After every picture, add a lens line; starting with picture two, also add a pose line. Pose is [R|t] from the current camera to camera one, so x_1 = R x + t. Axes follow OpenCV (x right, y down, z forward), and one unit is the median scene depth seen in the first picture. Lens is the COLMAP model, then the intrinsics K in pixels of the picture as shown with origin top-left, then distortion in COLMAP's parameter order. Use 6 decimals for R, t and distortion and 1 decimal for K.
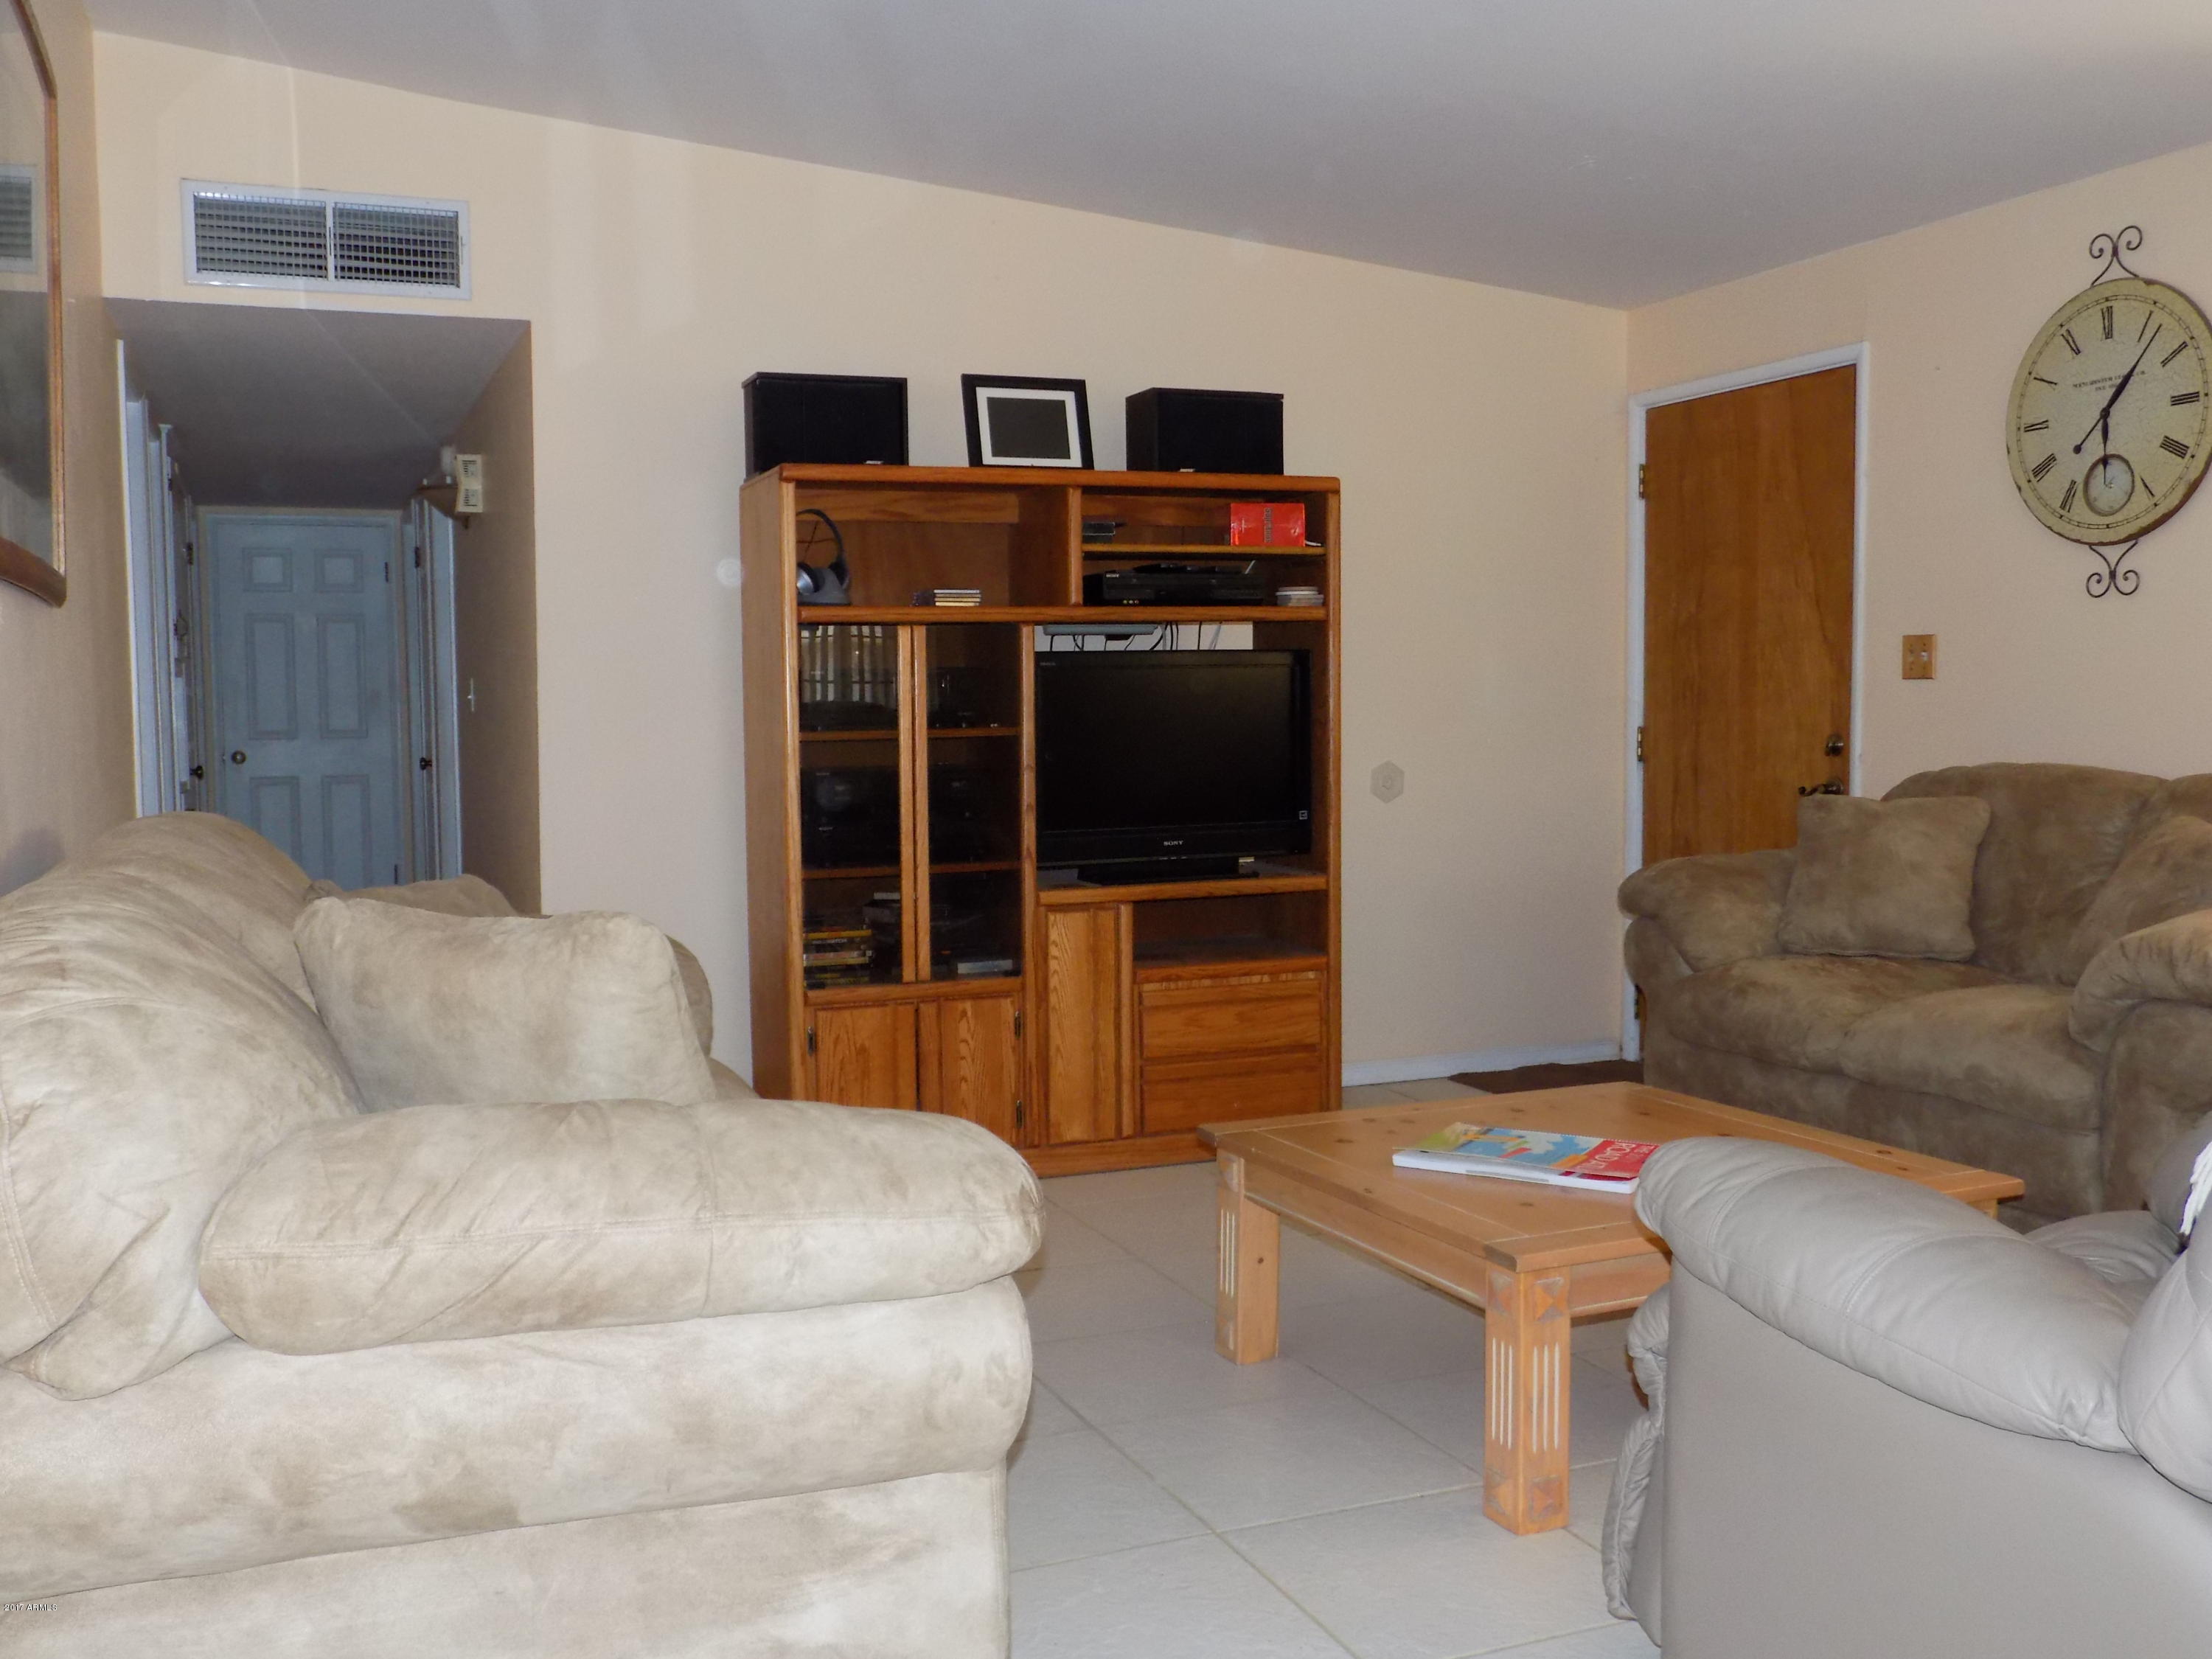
lens RADIAL K [[2032.6, 0, 1129.8], [0, 2032.6, 835.4], [0, 0, 1]] dist [-0.012464, 0.000000]
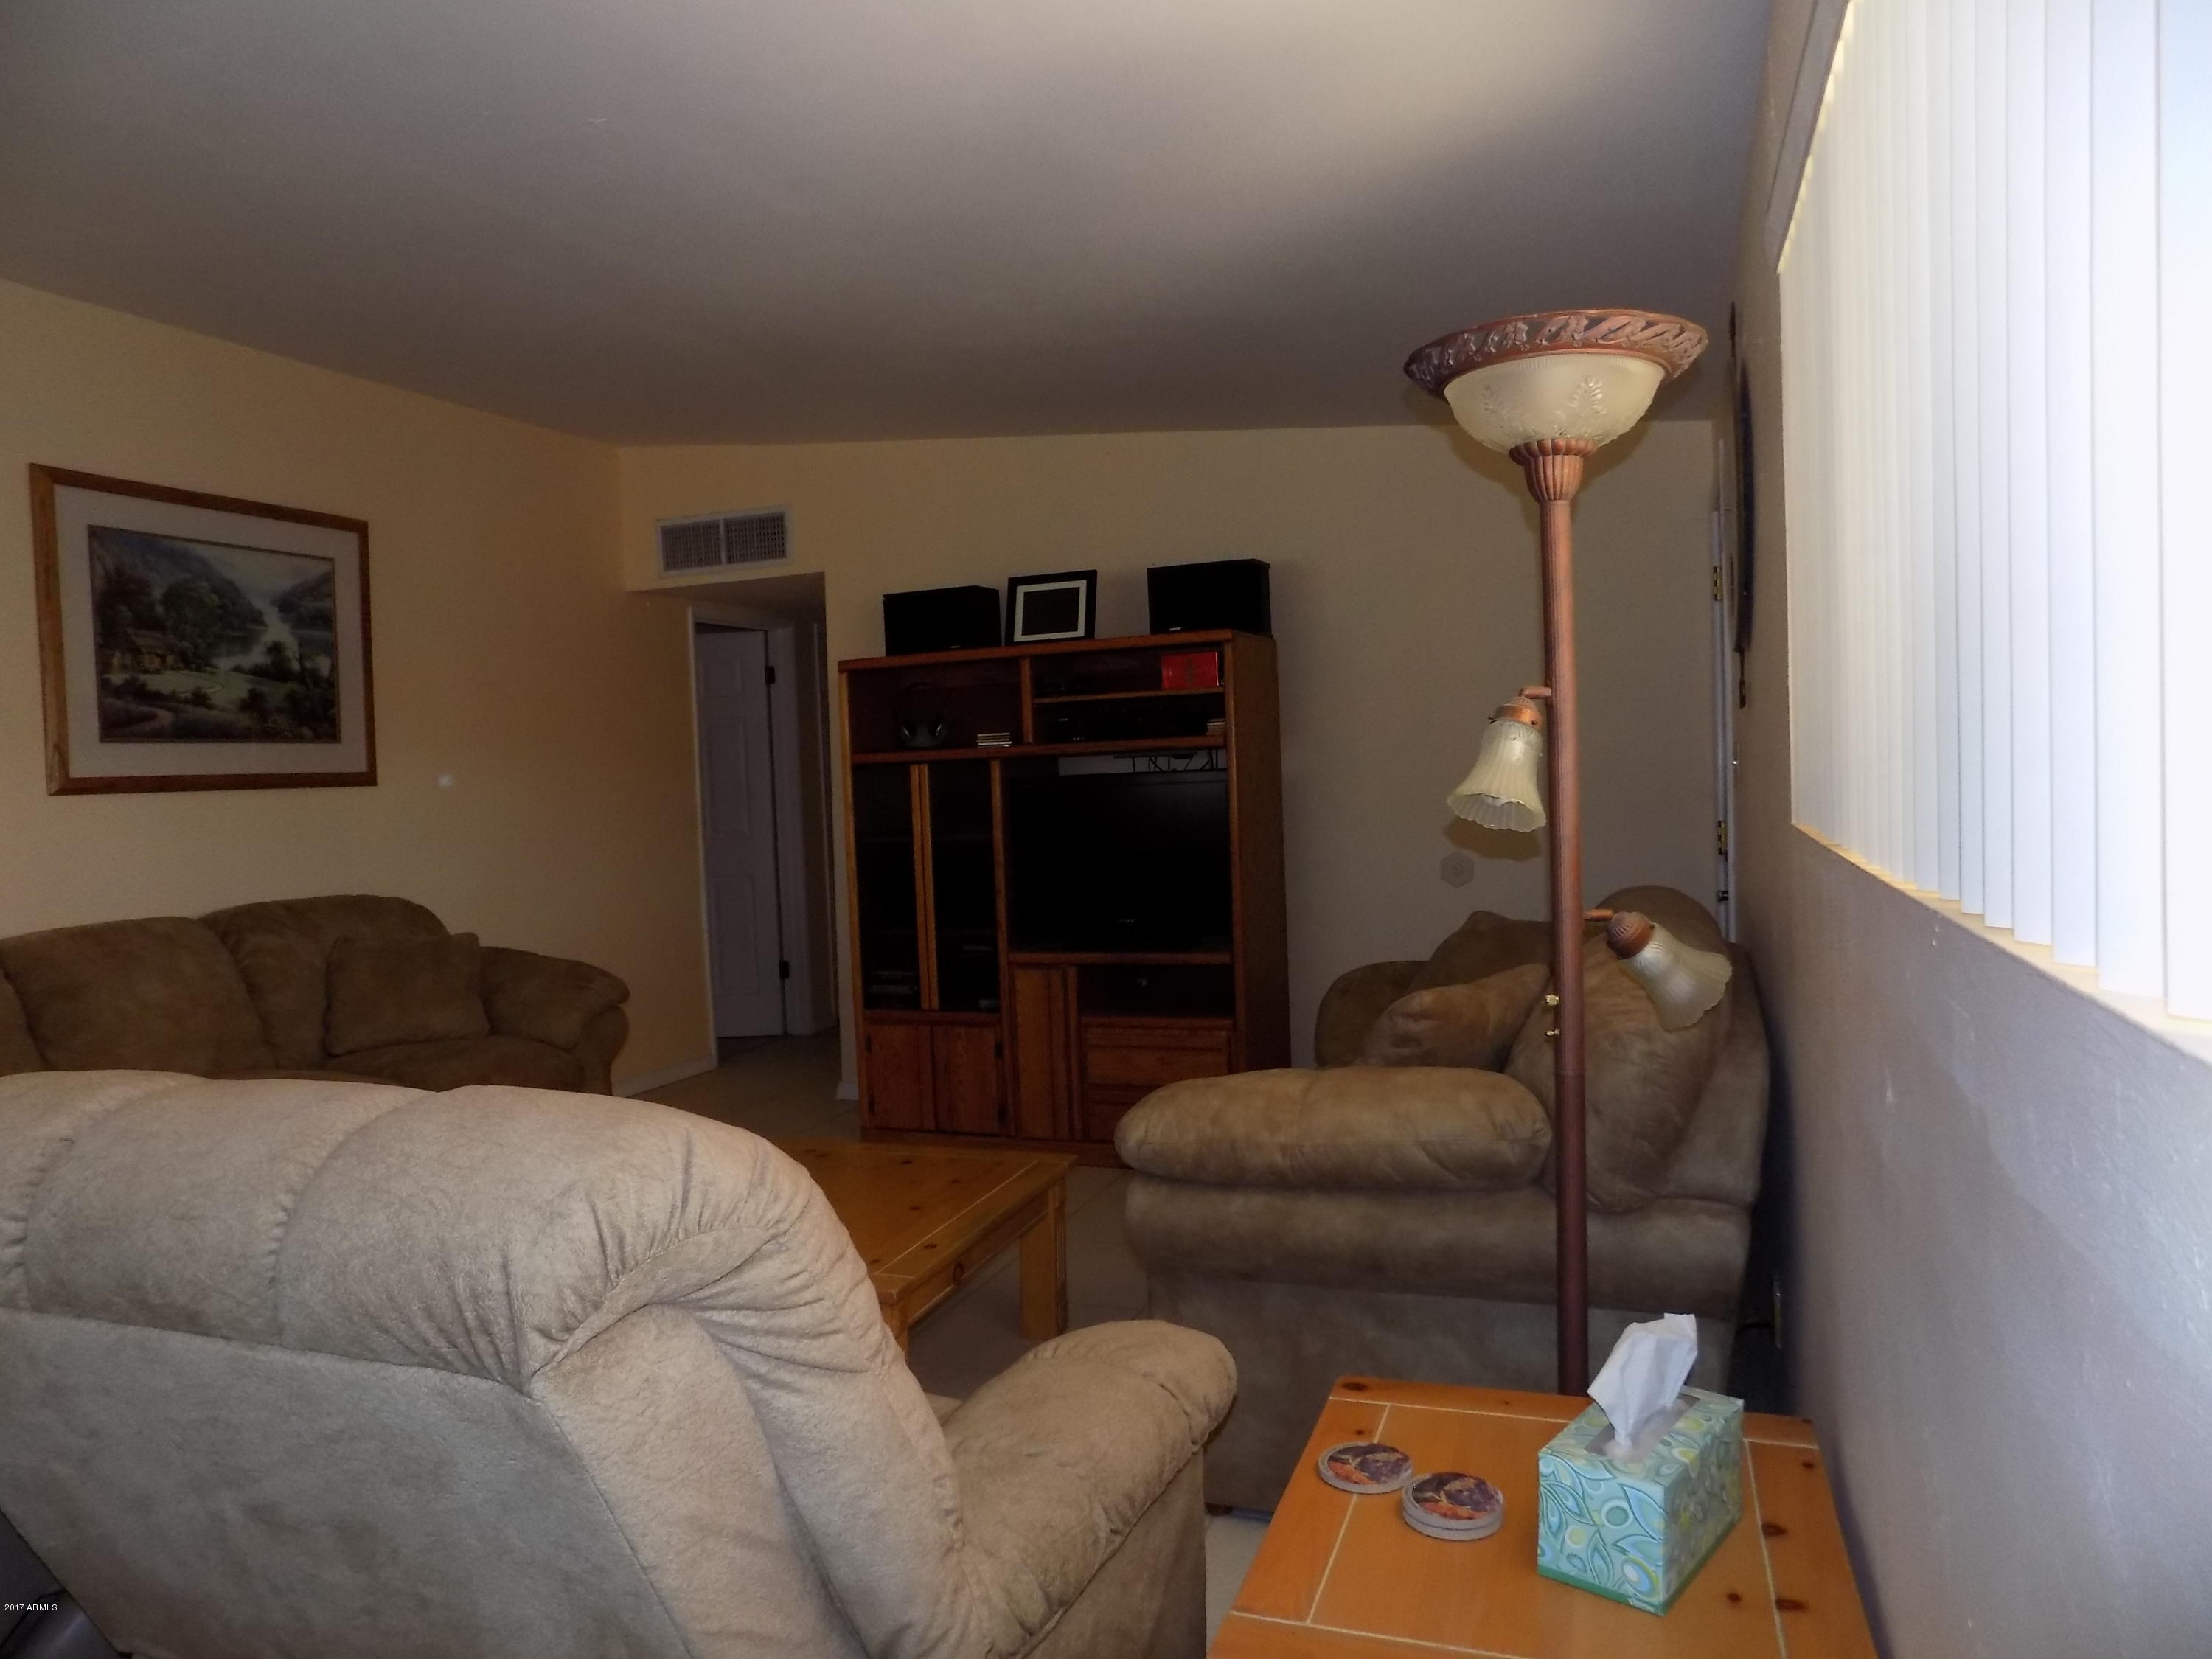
lens RADIAL K [[1498.8, 0, 1103.4], [0, 1498.8, 837.2], [0, 0, 1]] dist [-0.064499, 0.063419]
pose [[0.733865, 0.015373, -0.679121, 0.705267], [-0.017282, 0.999843, 0.003958, -0.057014], [0.679075, 0.008832, 0.734015, 0.307798]]
